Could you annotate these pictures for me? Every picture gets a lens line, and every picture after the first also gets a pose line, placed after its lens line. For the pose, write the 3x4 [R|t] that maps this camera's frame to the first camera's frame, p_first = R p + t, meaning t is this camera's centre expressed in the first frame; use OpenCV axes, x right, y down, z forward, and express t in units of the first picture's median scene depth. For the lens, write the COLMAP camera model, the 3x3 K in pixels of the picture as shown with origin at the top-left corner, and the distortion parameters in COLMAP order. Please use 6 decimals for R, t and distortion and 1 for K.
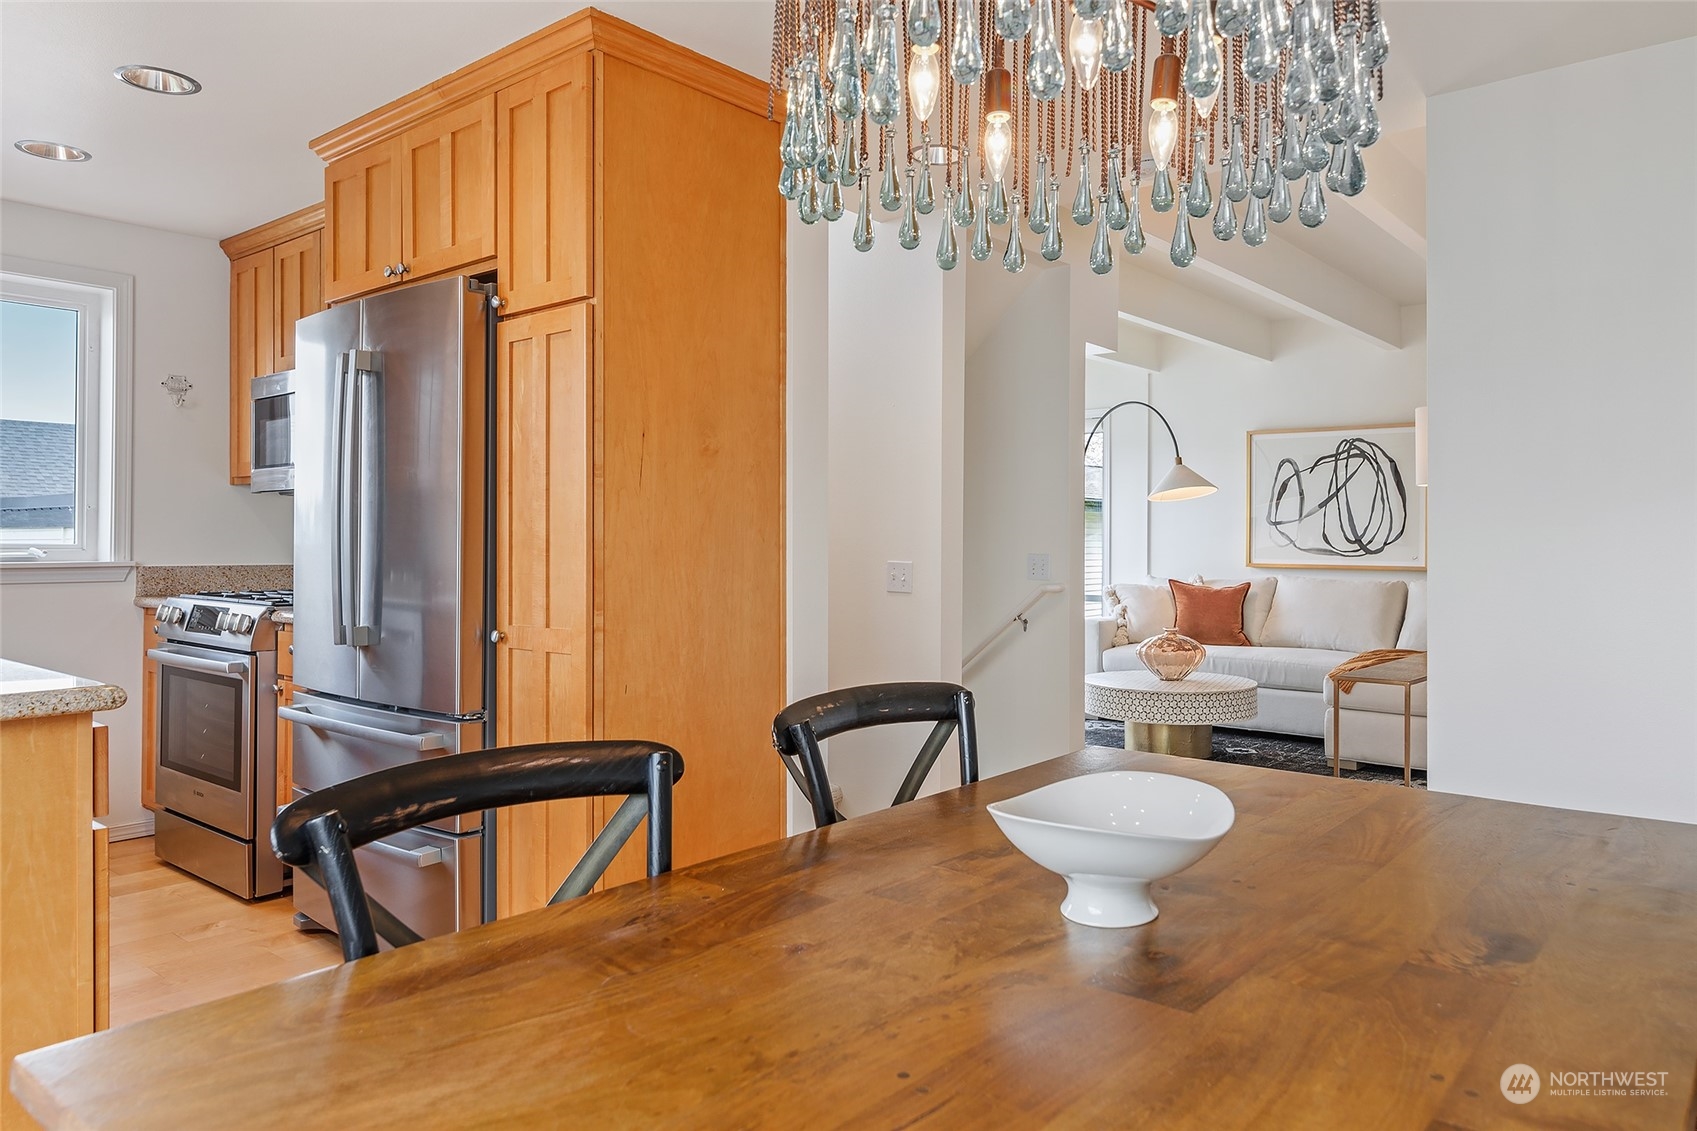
lens RADIAL K [[1152.5, 0, 876.3], [0, 1152.5, 532.9], [0, 0, 1]] dist [-0.001423, 0.002433]
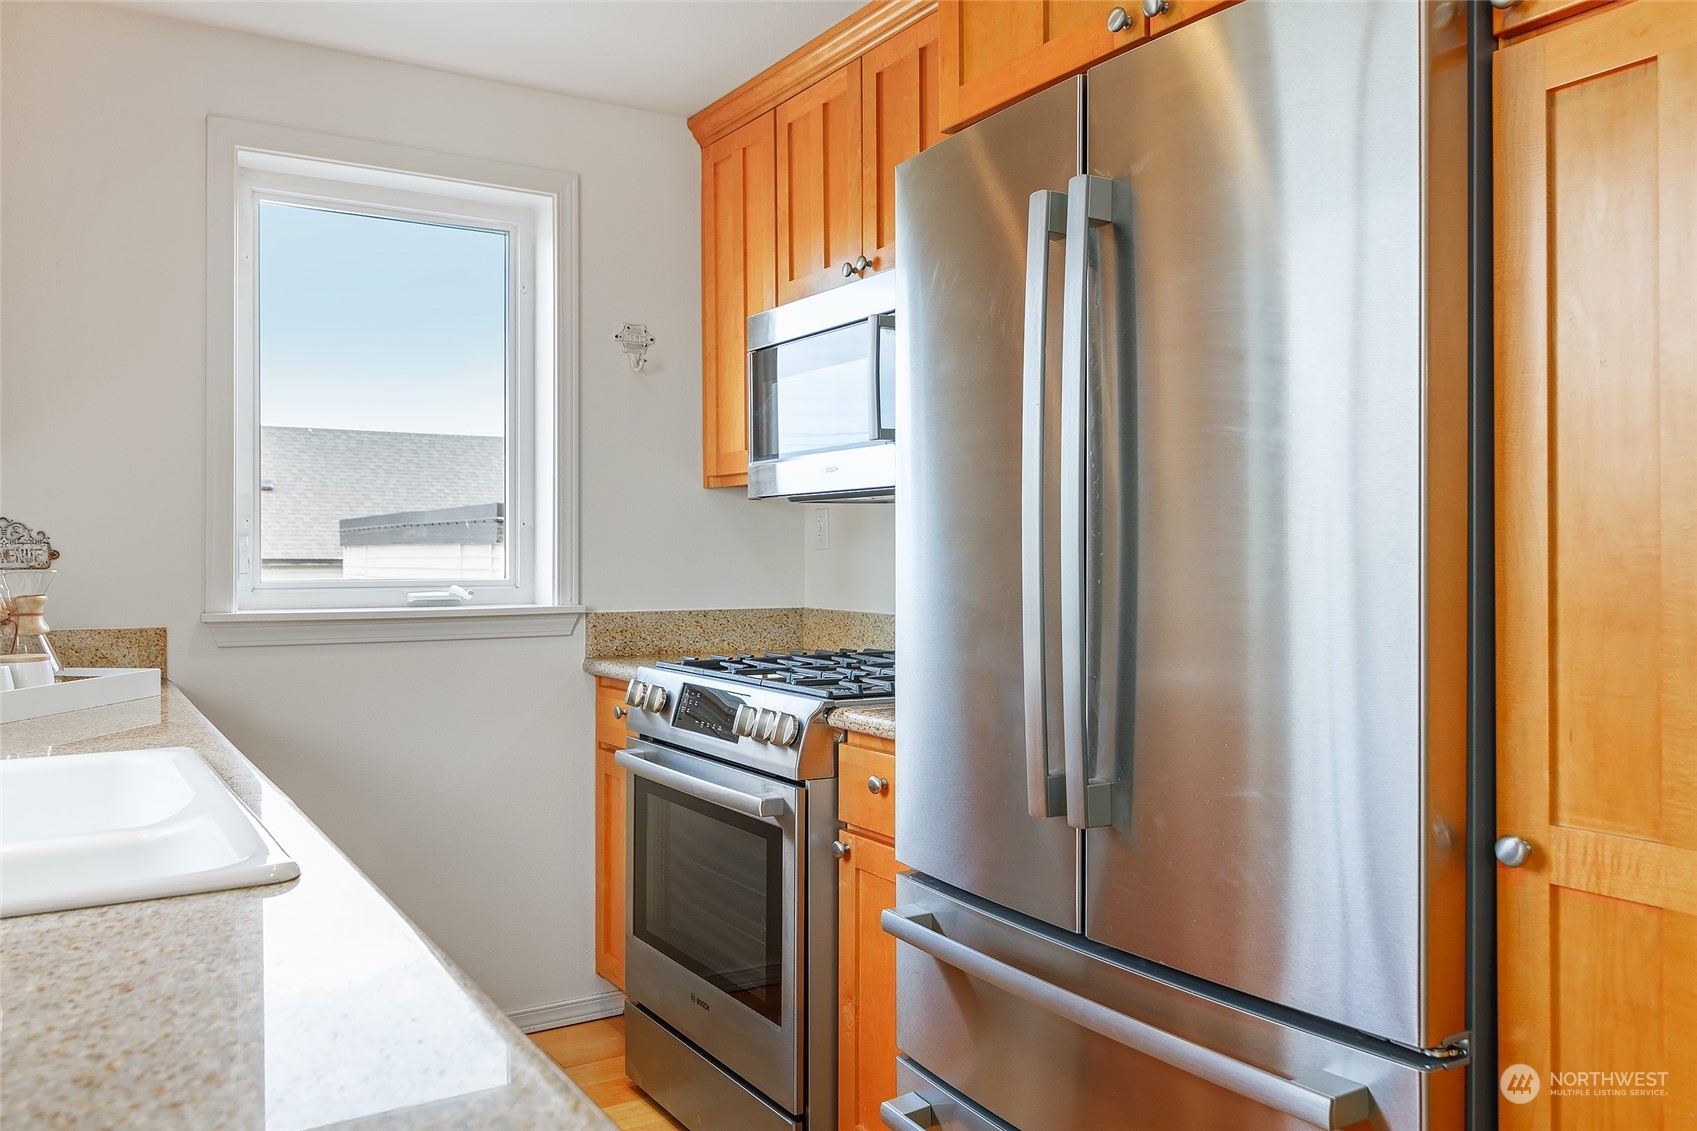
lens RADIAL K [[1364.2, 0, 848.5], [0, 1364.2, 565.5], [0, 0, 1]] dist [0.003850, 0.003761]
pose [[0.945786, 0.000338, -0.324789, -0.273379], [0.004777, 0.999877, 0.014951, -0.010404], [0.324754, -0.015692, 0.945668, 0.343126]]
